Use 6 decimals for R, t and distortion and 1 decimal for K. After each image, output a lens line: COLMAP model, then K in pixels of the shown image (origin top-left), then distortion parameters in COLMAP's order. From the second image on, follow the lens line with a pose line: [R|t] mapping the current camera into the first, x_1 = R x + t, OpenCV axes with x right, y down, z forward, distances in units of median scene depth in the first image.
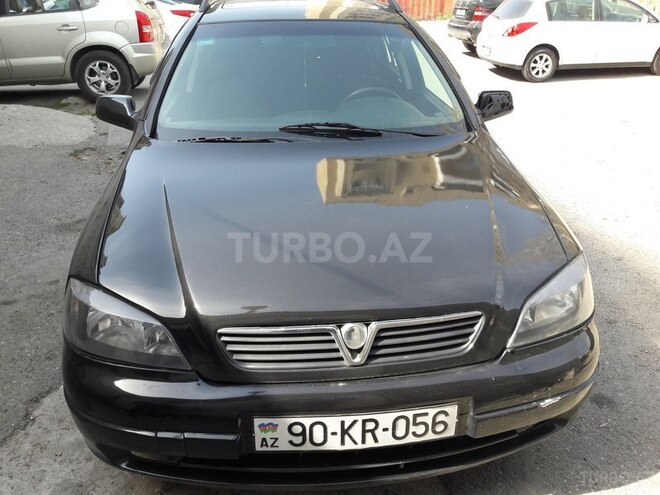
lens RADIAL K [[488.4, 0, 330.0], [0, 488.4, 247.5], [0, 0, 1]] dist [-0.002540, -0.001550]
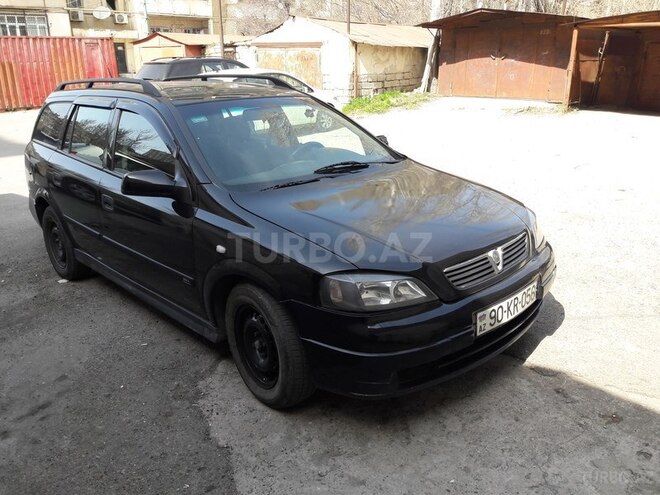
lens RADIAL K [[488.4, 0, 330.0], [0, 488.4, 247.5], [0, 0, 1]] dist [-0.002540, -0.001550]
pose [[0.821655, -0.227727, 0.522517, -1.378412], [0.290415, 0.956065, -0.039996, 0.044522], [-0.490452, 0.184609, 0.851690, -0.239723]]
